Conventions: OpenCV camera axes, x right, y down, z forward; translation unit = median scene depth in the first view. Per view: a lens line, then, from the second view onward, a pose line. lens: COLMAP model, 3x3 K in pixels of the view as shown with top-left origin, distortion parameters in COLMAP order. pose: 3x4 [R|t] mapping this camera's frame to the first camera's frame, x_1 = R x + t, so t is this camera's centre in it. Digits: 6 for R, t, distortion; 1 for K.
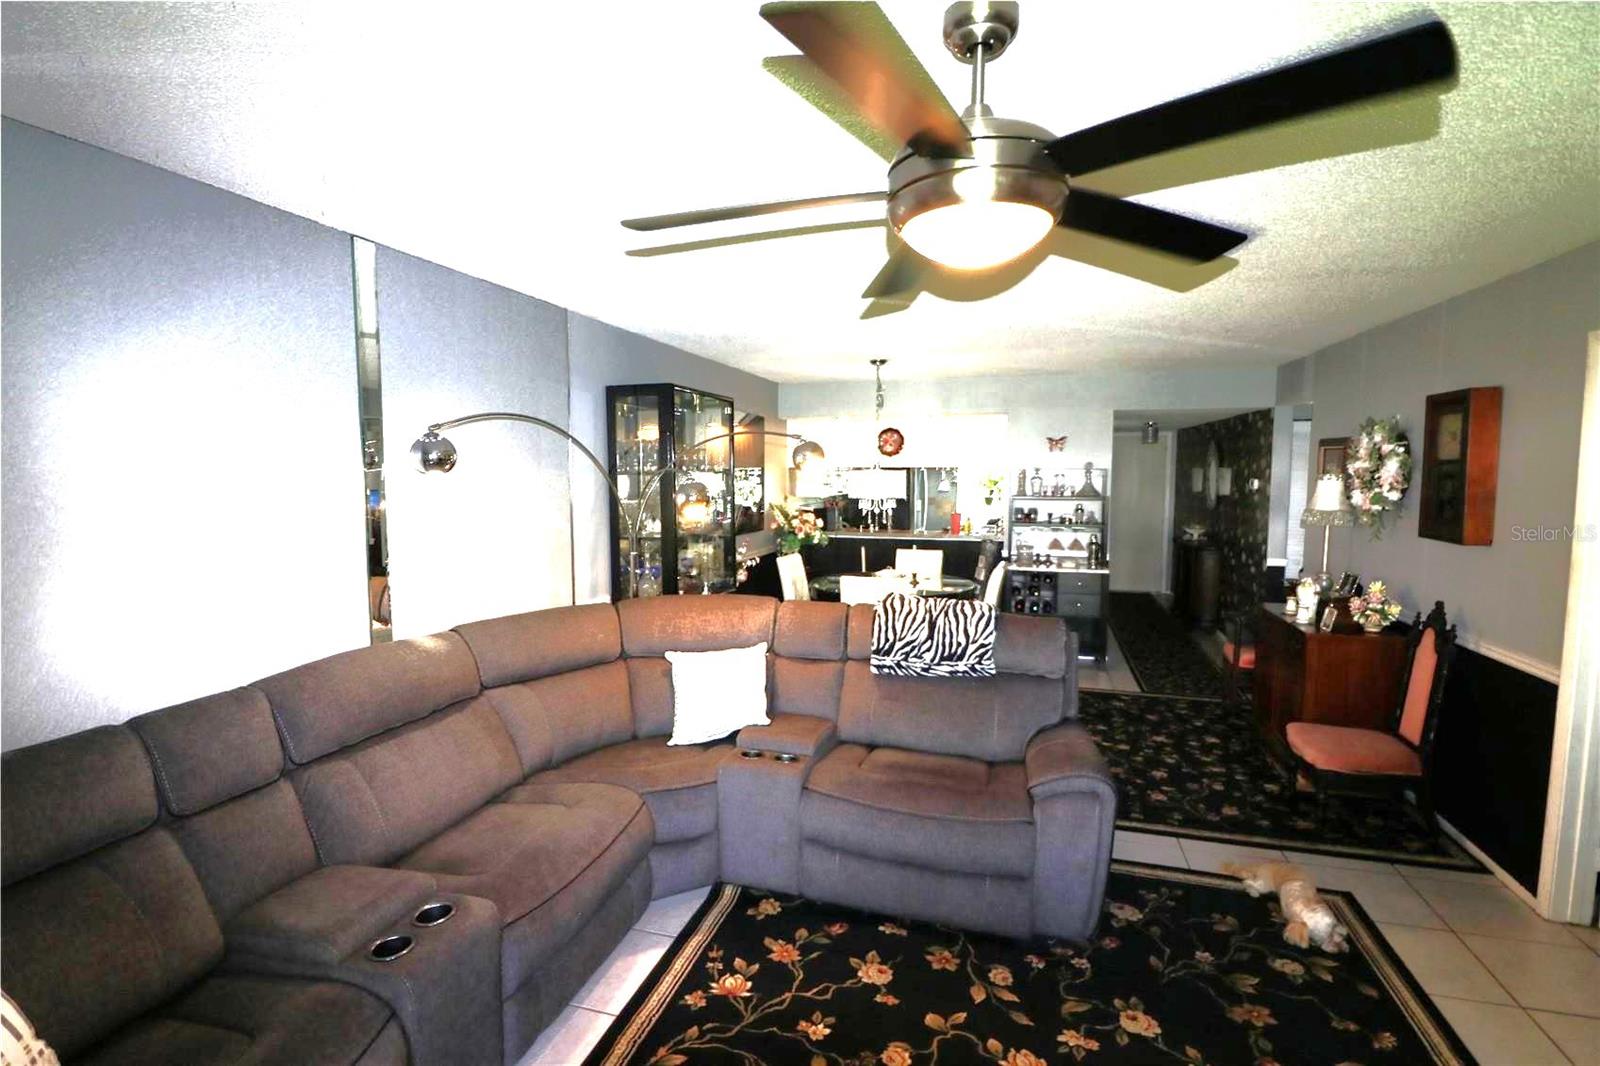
lens RADIAL K [[764.7, 0, 779.2], [0, 764.7, 534.0], [0, 0, 1]] dist [0.001018, -0.013975]
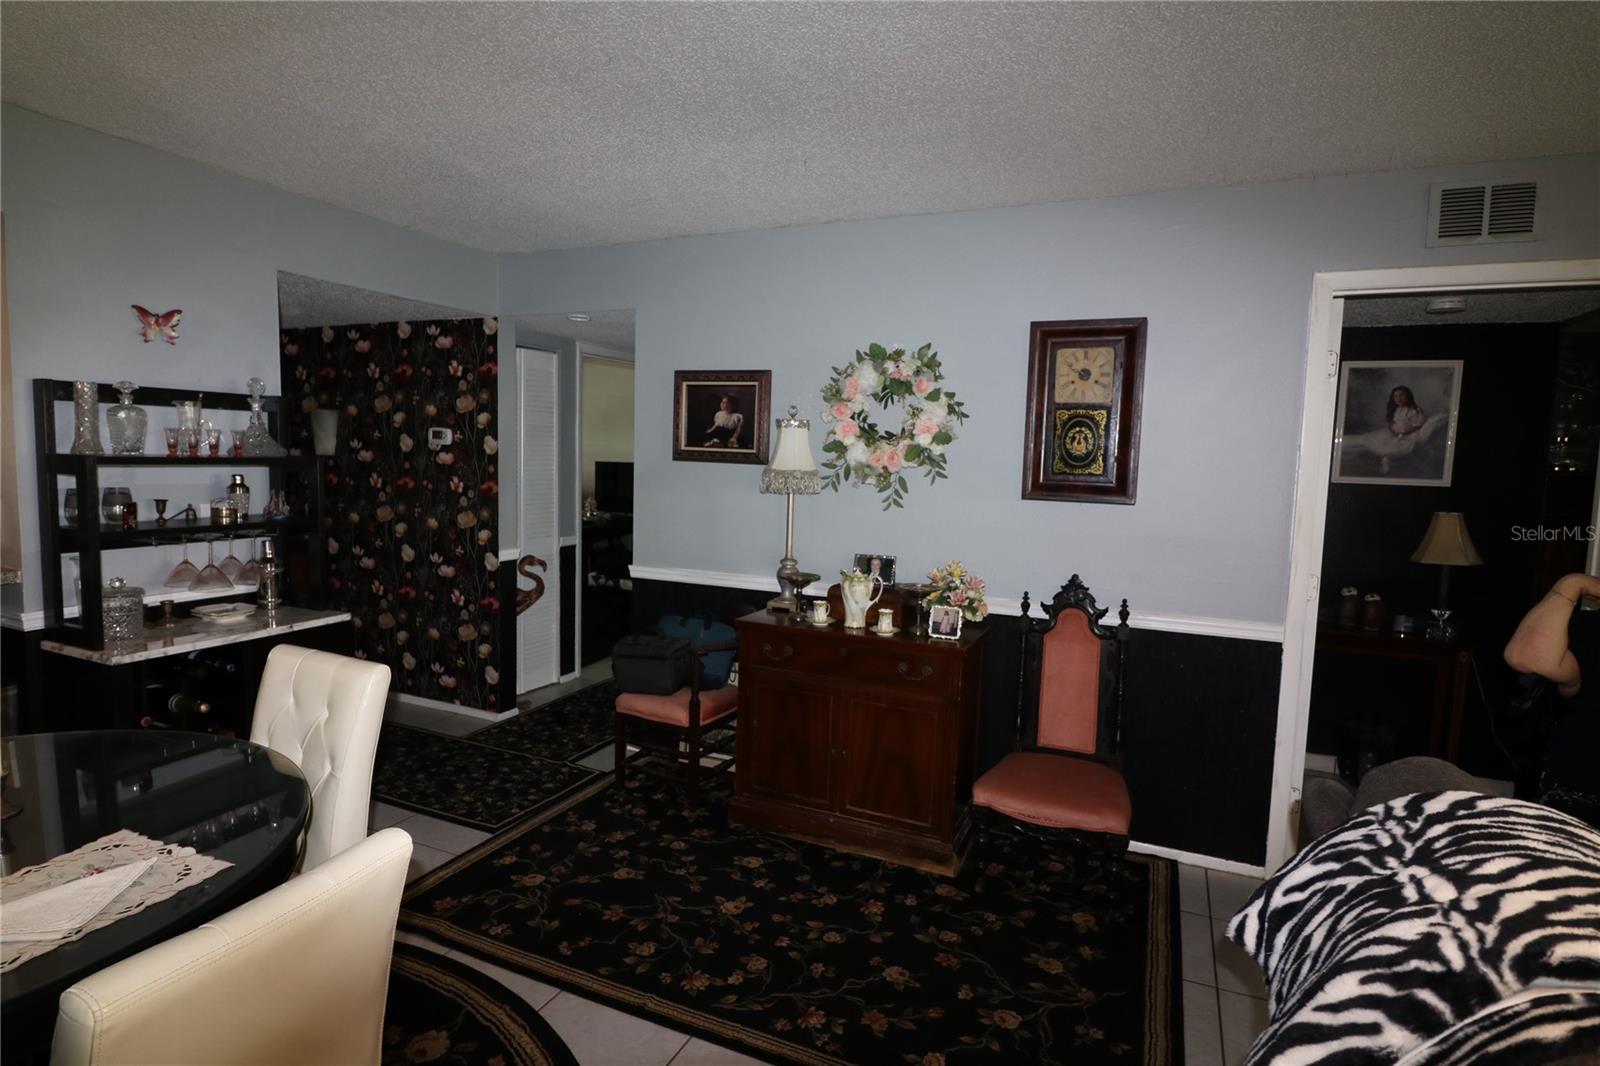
lens RADIAL K [[824.8, 0, 780.0], [0, 824.8, 533.7], [0, 0, 1]] dist [-0.012111, 0.000065]
pose [[0.121629, -0.088203, 0.988649, -0.050757], [0.058009, 0.994973, 0.081630, -0.043482], [-0.990879, 0.047422, 0.126134, 1.083616]]
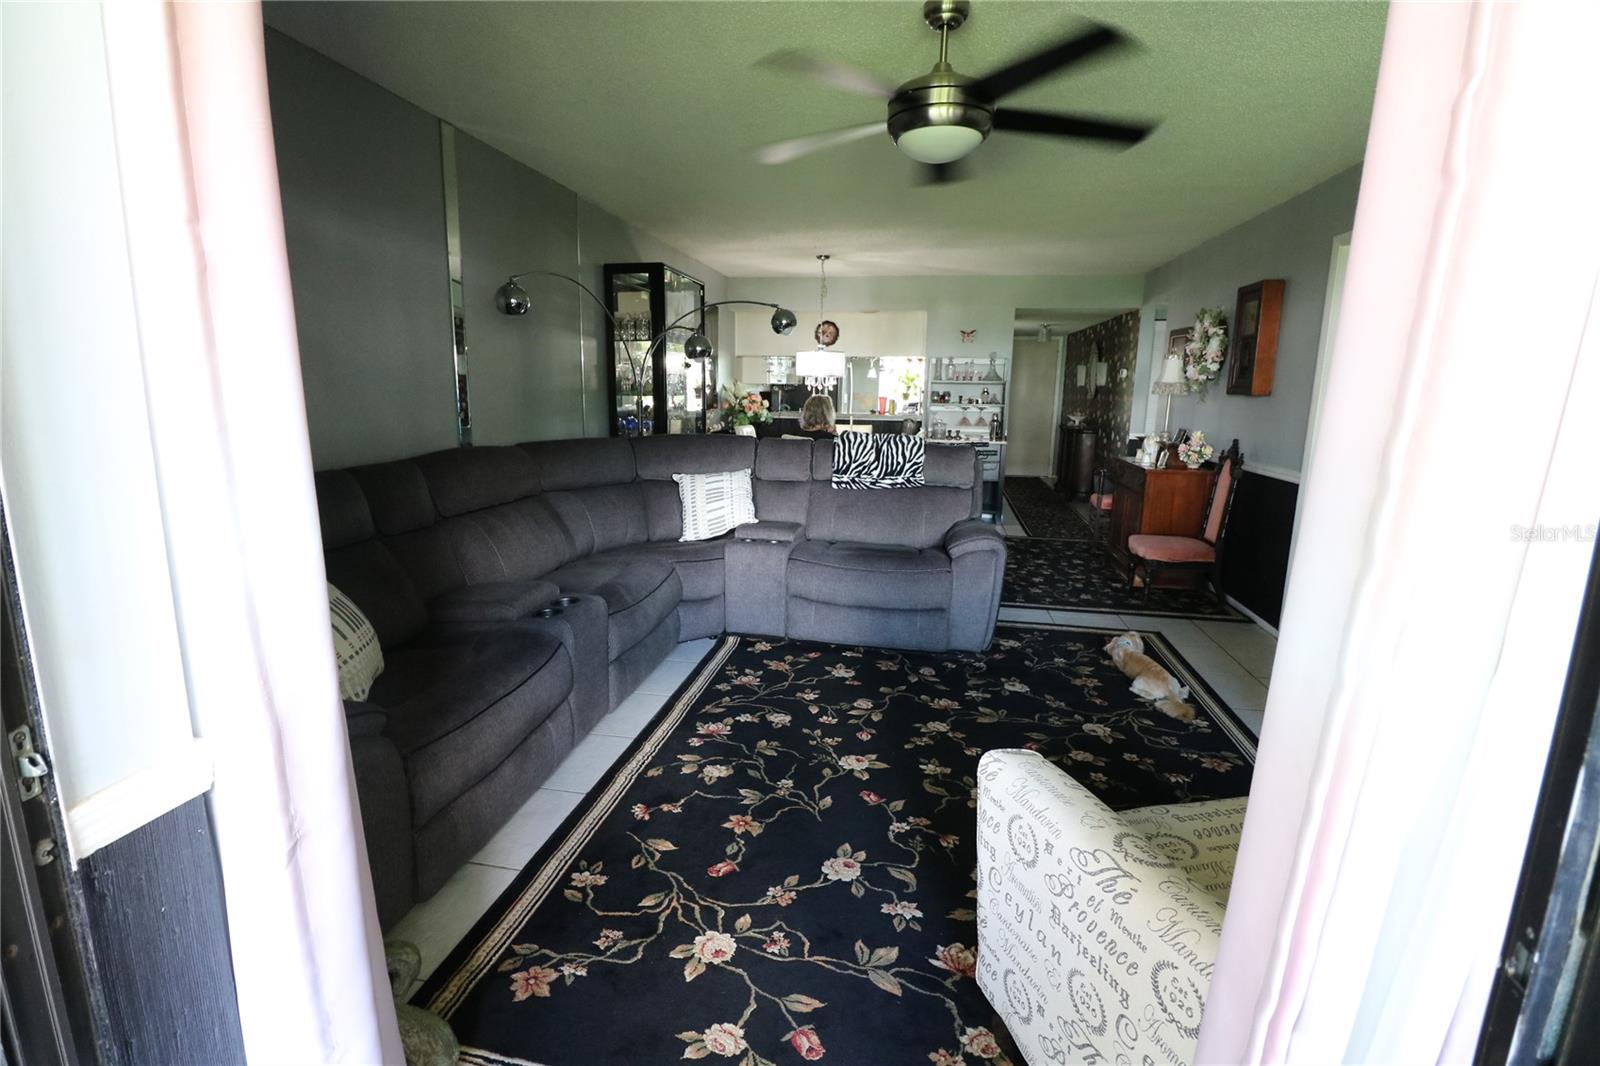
lens RADIAL K [[748.8, 0, 777.5], [0, 748.8, 527.8], [0, 0, 1]] dist [-0.002390, -0.012513]
pose [[0.993755, -0.005440, 0.111452, -0.104045], [-0.006138, 0.994633, 0.103280, 0.102013], [-0.111416, -0.103319, 0.988388, -0.245226]]
